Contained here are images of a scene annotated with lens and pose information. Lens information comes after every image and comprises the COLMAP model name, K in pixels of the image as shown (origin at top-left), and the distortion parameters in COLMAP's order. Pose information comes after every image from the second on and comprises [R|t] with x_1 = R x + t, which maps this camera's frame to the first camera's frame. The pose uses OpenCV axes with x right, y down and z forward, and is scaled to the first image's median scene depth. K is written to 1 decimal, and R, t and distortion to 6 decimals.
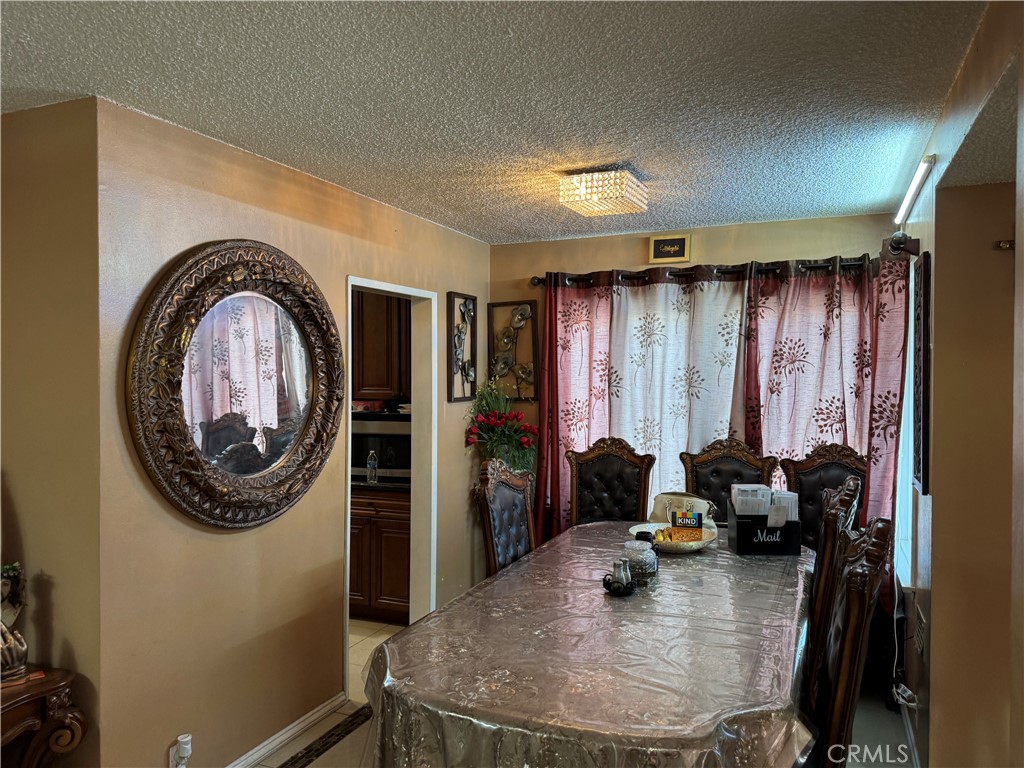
lens RADIAL K [[725.0, 0, 514.2], [0, 725.0, 389.0], [0, 0, 1]] dist [0.112005, -0.175535]
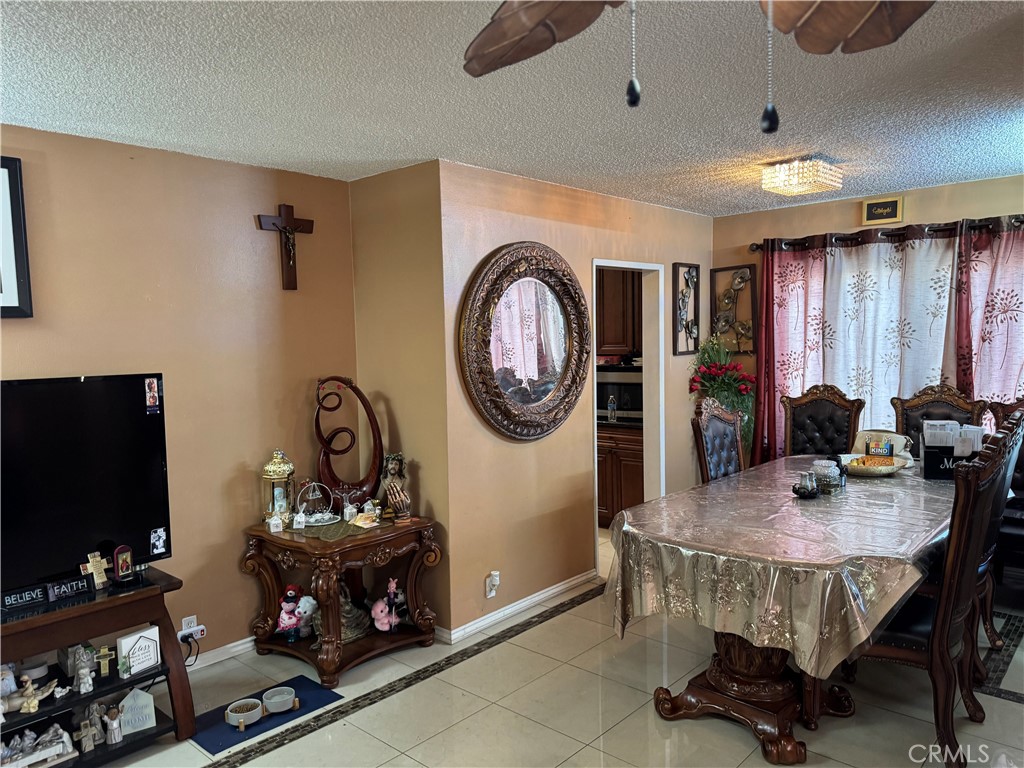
lens RADIAL K [[725.0, 0, 514.2], [0, 725.0, 389.0], [0, 0, 1]] dist [0.112005, -0.175535]
pose [[0.947989, -0.000555, -0.318301, 0.044302], [0.017378, 0.998597, 0.050015, 0.009175], [0.317827, -0.052945, 0.946669, -0.241458]]
